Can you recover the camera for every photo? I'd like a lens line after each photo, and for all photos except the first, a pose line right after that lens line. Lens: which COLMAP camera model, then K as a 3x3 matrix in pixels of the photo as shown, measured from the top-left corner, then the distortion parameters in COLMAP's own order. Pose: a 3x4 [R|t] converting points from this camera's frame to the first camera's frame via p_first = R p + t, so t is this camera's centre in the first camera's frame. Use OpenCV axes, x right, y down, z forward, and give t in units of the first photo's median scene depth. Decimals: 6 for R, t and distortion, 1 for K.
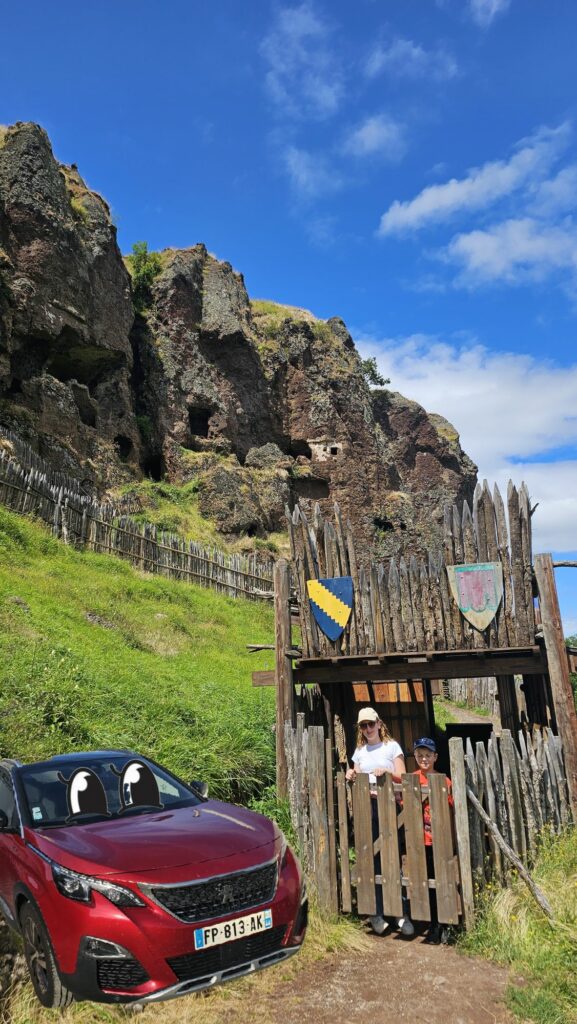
lens RADIAL K [[680.0, 0, 288.5], [0, 680.0, 512.0], [0, 0, 1]] dist [0.098072, -0.098169]
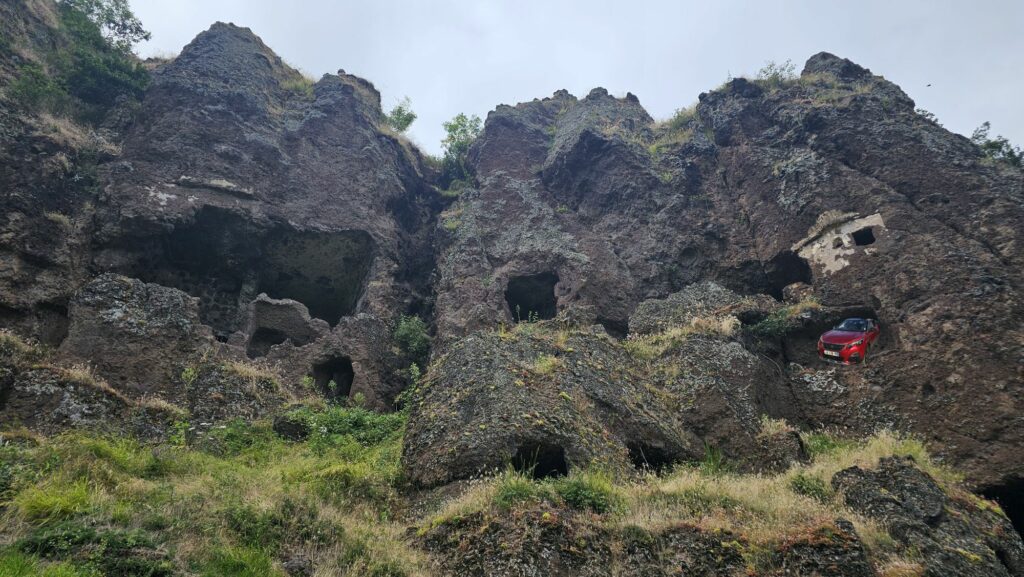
lens RADIAL K [[680.0, 0, 508.1], [0, 680.0, 283.1], [0, 0, 1]] dist [0.098072, -0.098169]
pose [[0.740935, -0.431015, -0.515016, 0.113115], [0.184291, 0.867928, -0.461235, 0.082661], [0.645796, 0.246832, 0.722510, 0.606421]]
